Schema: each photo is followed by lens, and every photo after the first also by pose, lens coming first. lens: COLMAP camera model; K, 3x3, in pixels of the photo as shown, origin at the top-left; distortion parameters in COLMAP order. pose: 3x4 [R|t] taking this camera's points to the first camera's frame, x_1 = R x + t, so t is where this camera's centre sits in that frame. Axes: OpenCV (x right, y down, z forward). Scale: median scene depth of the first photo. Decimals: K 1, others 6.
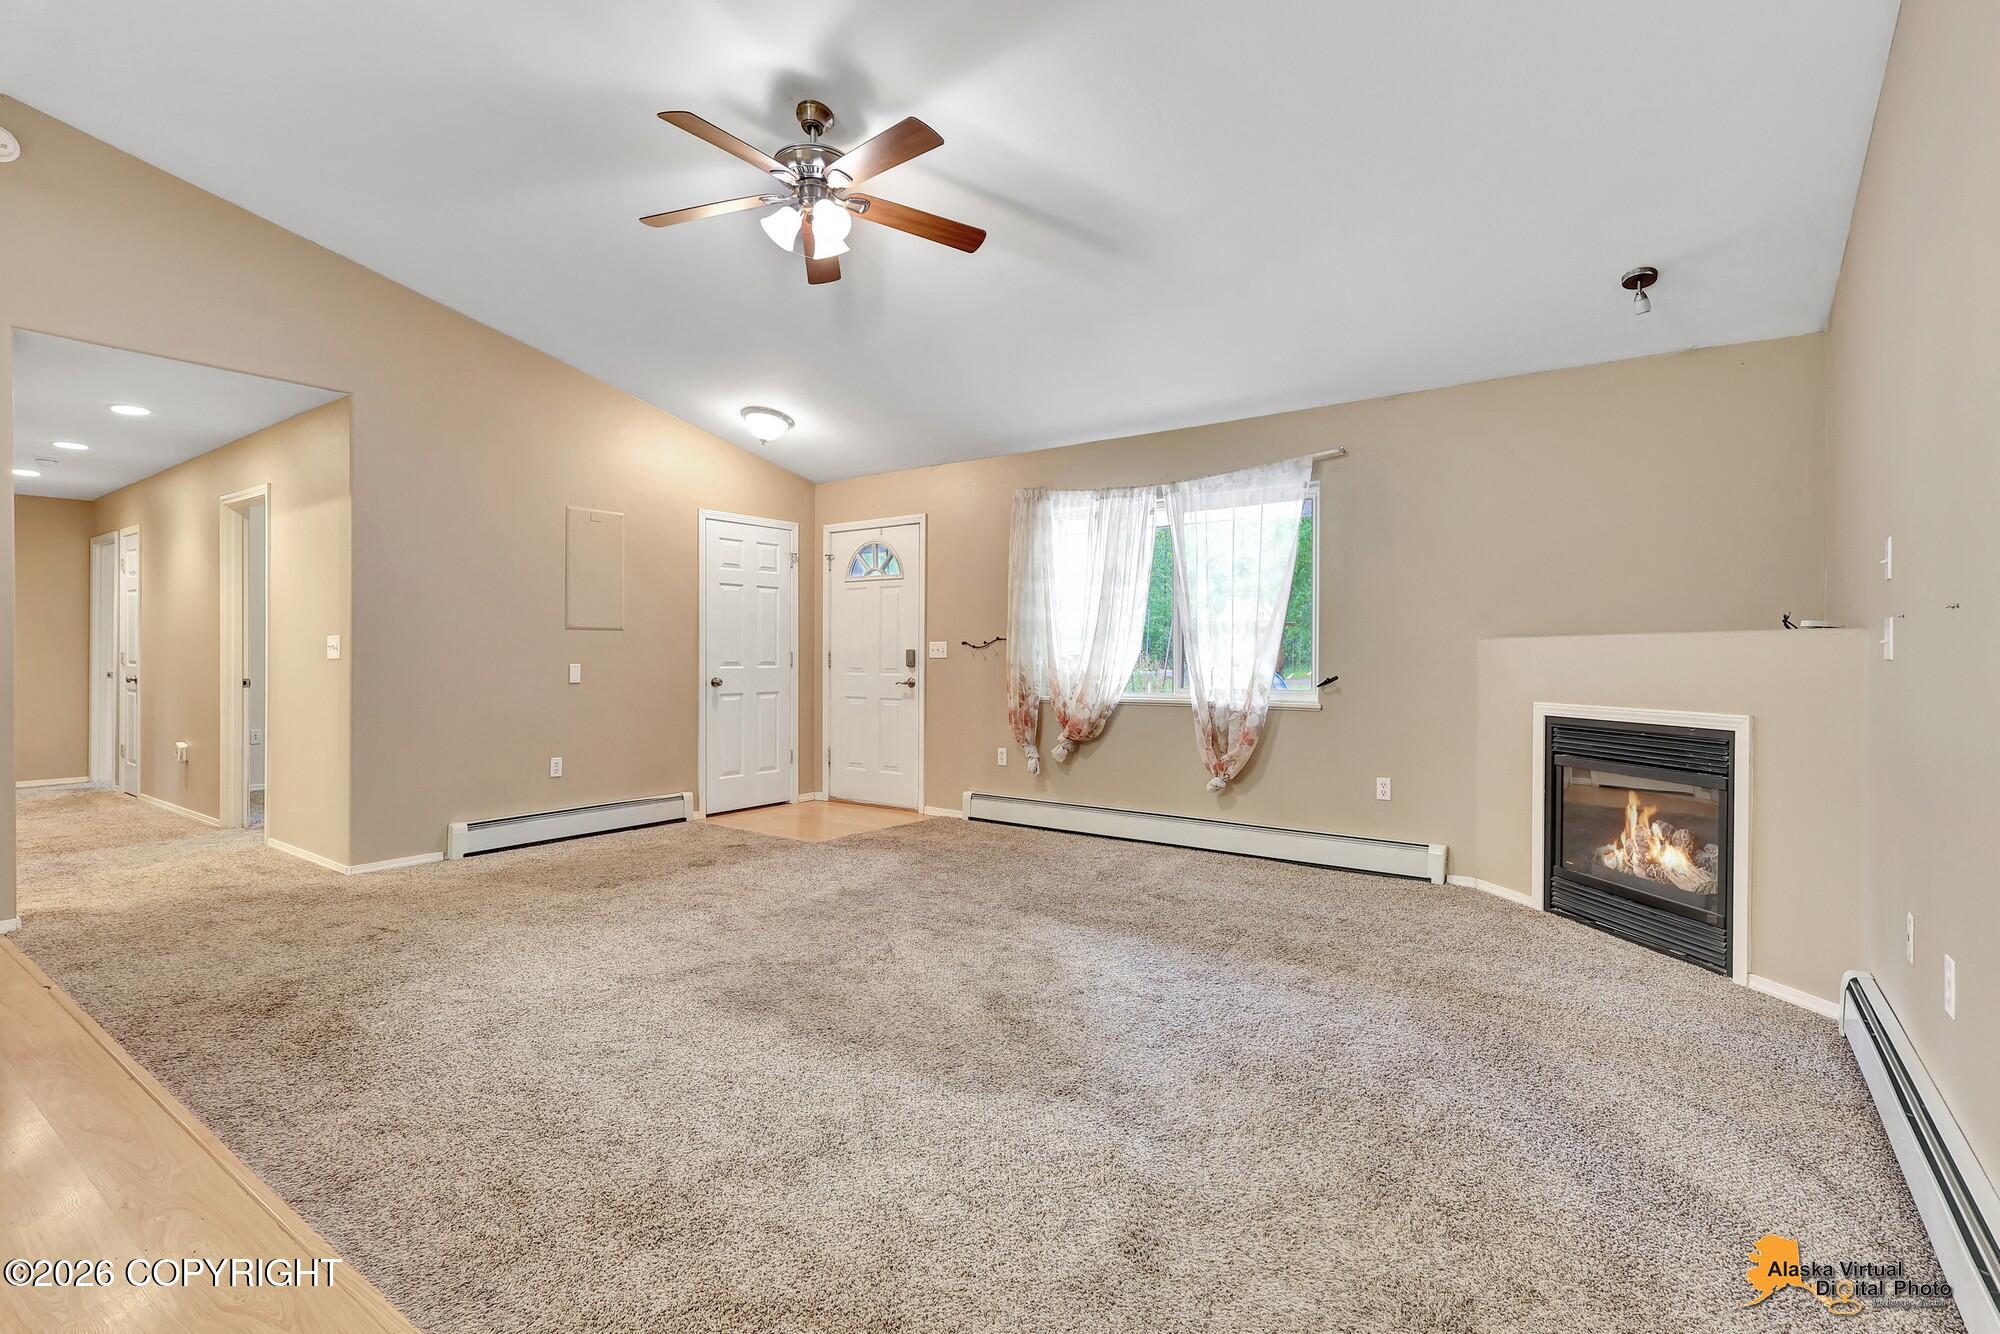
lens RADIAL K [[950.4, 0, 992.2], [0, 950.4, 658.5], [0, 0, 1]] dist [0.000289, 0.003039]
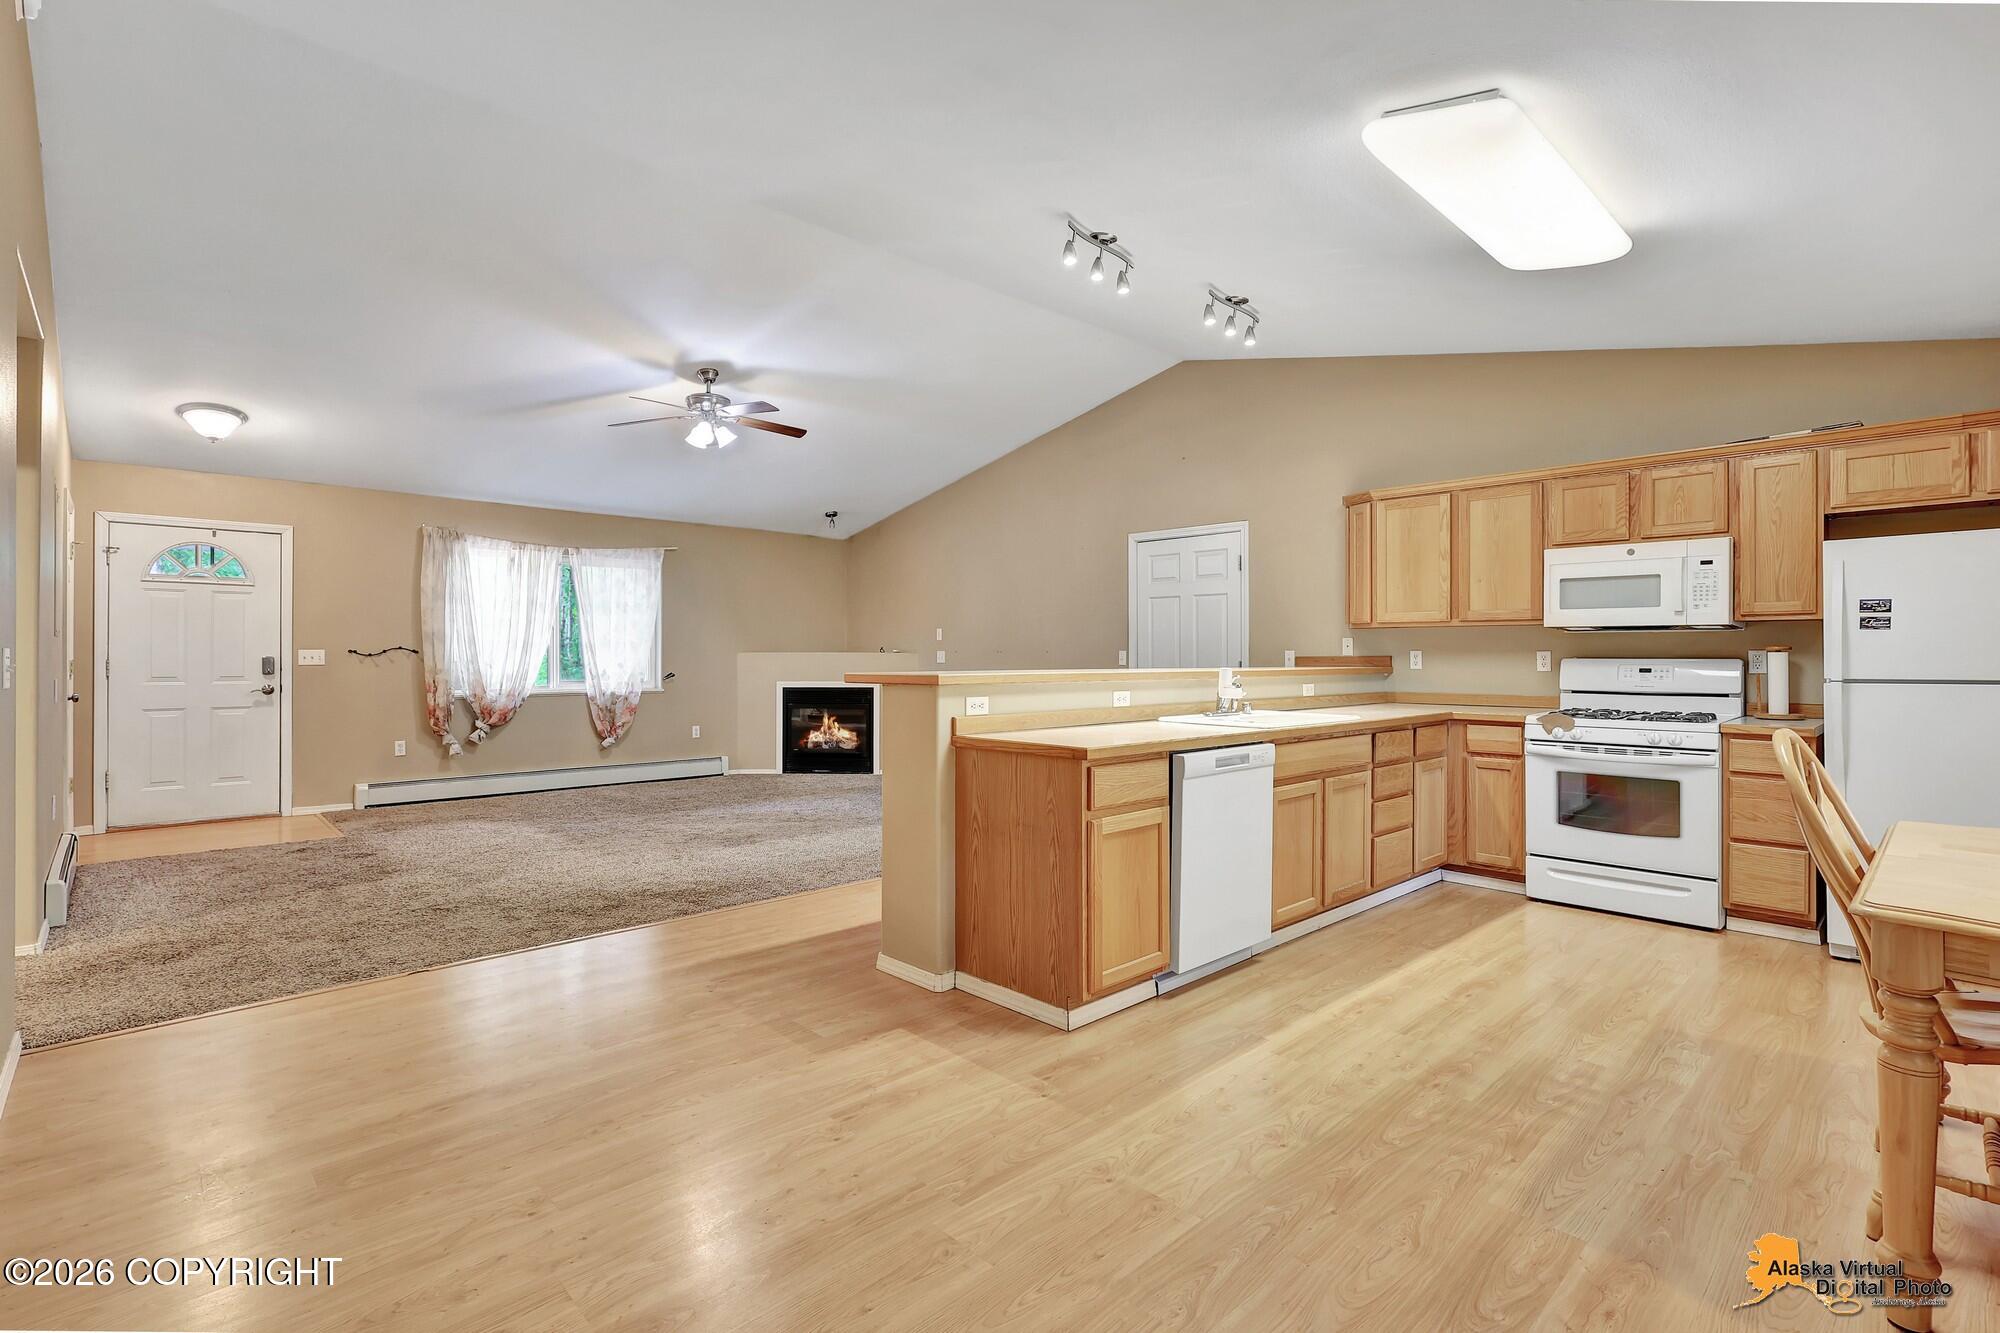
lens RADIAL K [[926.7, 0, 987.8], [0, 926.7, 657.6], [0, 0, 1]] dist [0.000363, -0.000366]
pose [[0.183012, -0.007373, 0.983083, -1.162111], [-0.001503, 0.999969, 0.007779, -0.022709], [-0.983109, -0.002902, 0.182995, 0.085662]]
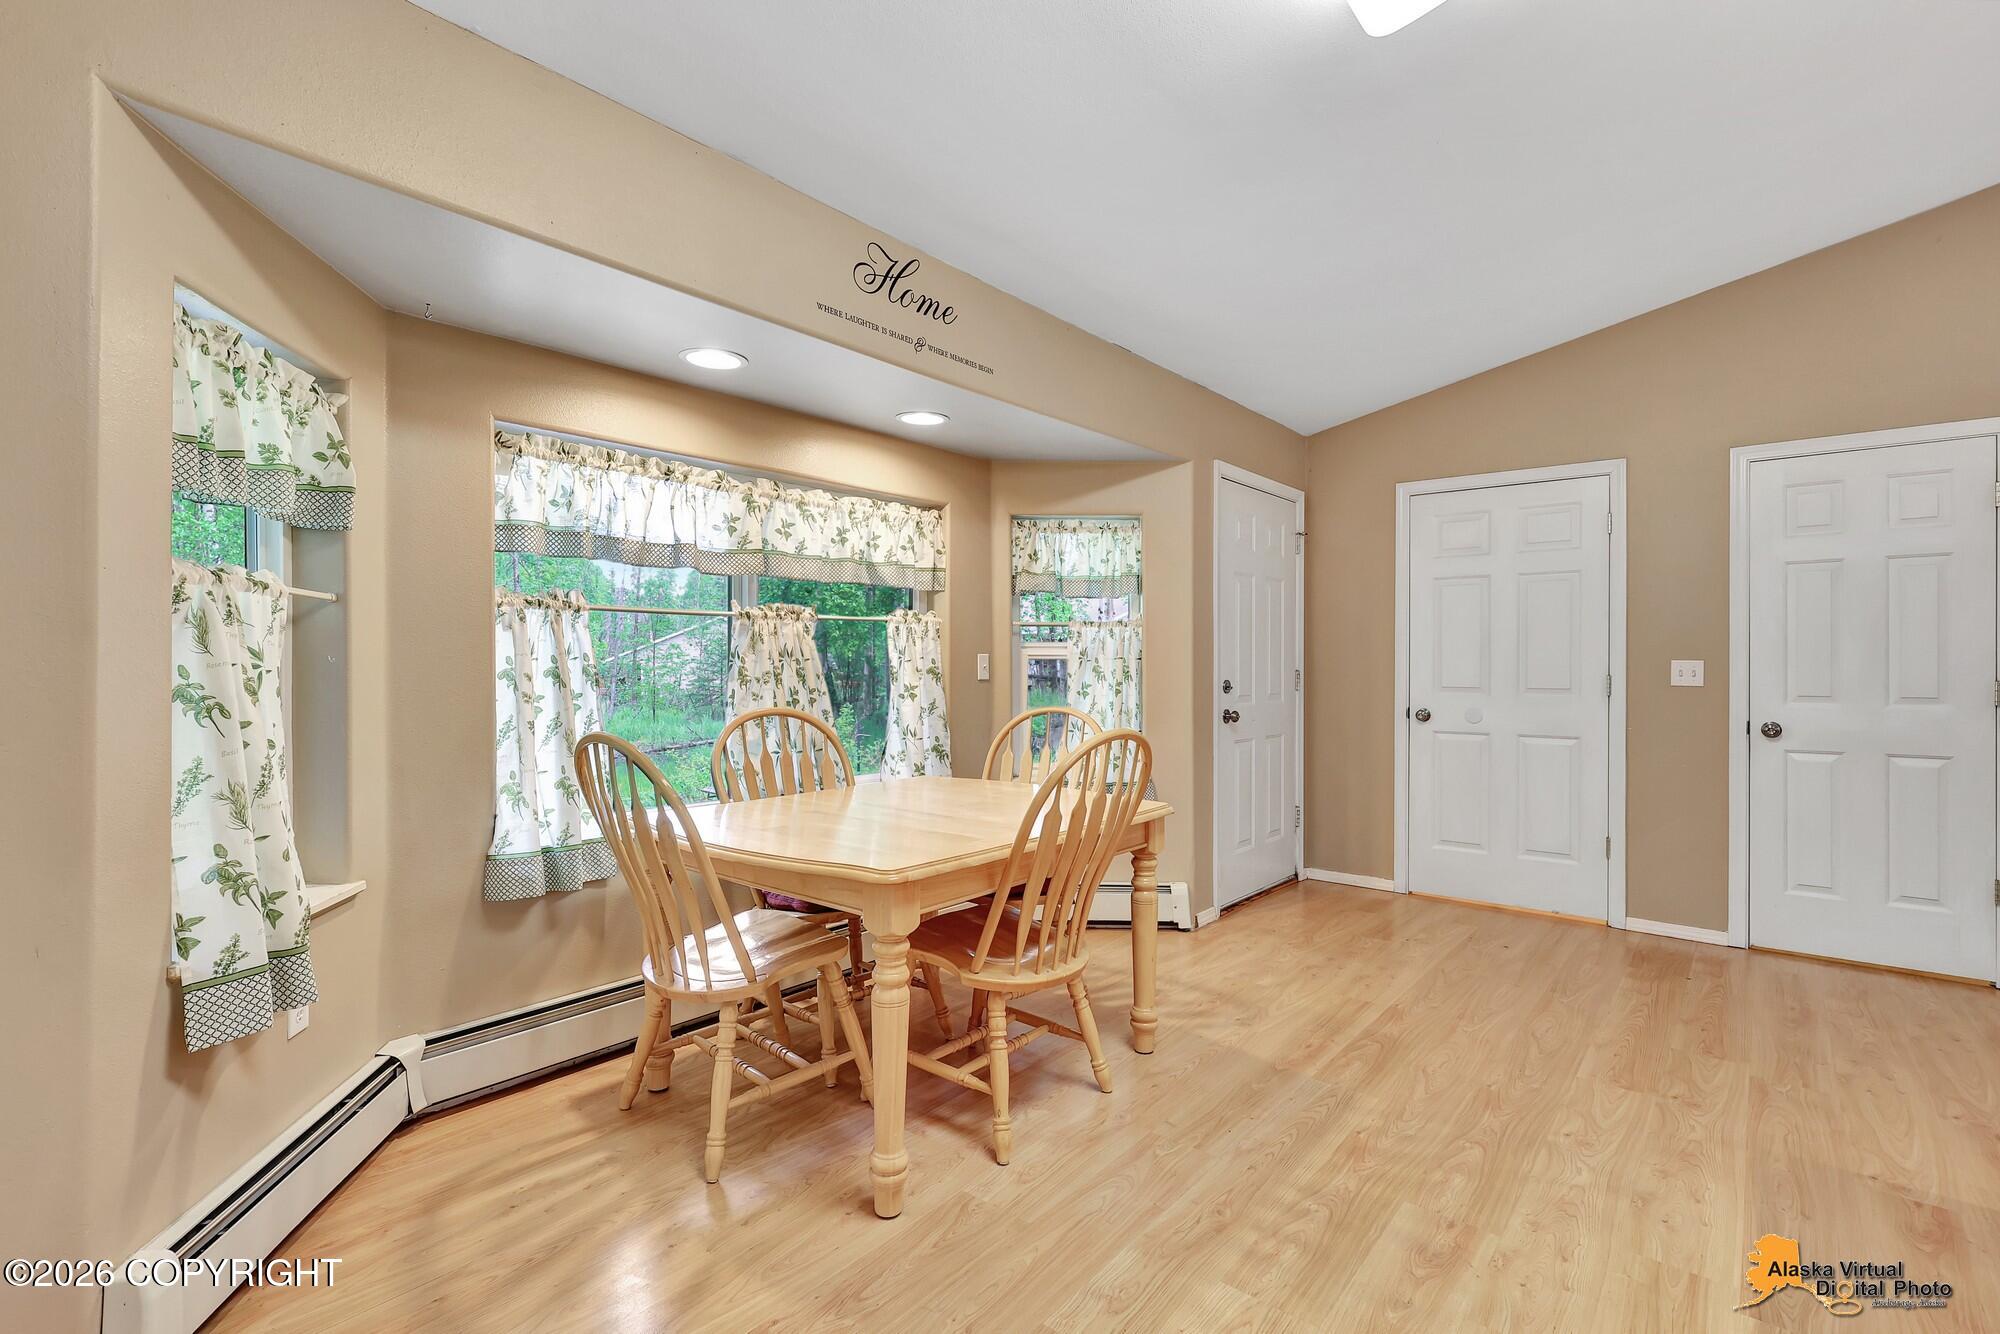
lens RADIAL K [[926.7, 0, 1000.3], [0, 926.7, 663.9], [0, 0, 1]] dist [0.000363, -0.000366]
pose [[-0.053655, -0.000326, -0.998560, -0.270216], [-0.004790, 0.999989, -0.000069, -0.017763], [0.998548, 0.004780, -0.053656, -0.215720]]
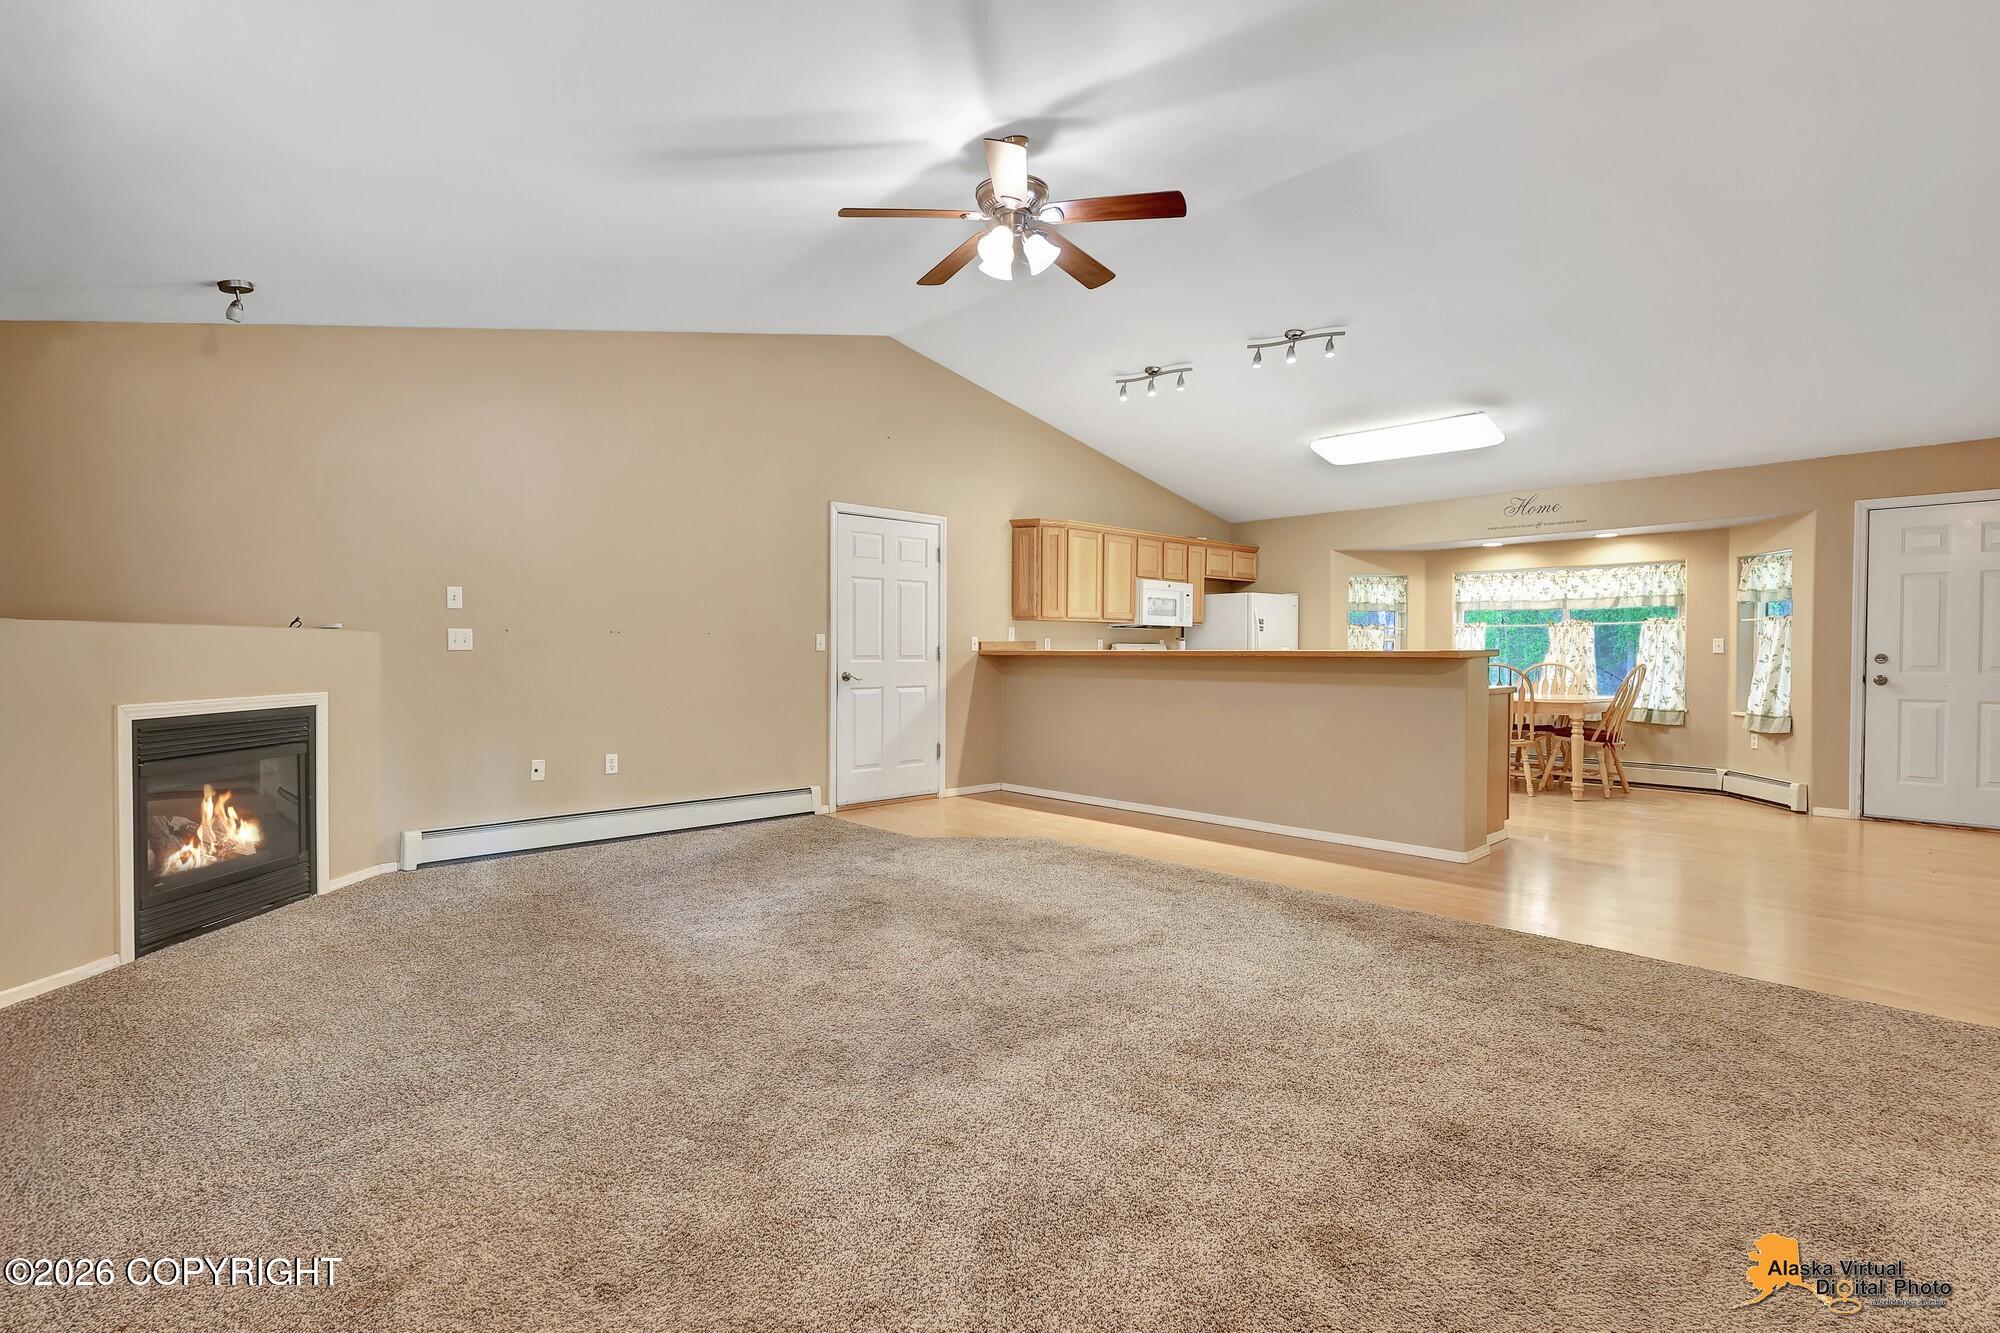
lens RADIAL K [[950.4, 0, 1001.1], [0, 950.4, 661.2], [0, 0, 1]] dist [0.000289, 0.003039]
pose [[-0.986173, -0.007401, 0.165553, -0.221985], [-0.005464, 0.999911, 0.012151, -0.003823], [-0.165628, 0.011078, -0.986126, 1.291159]]
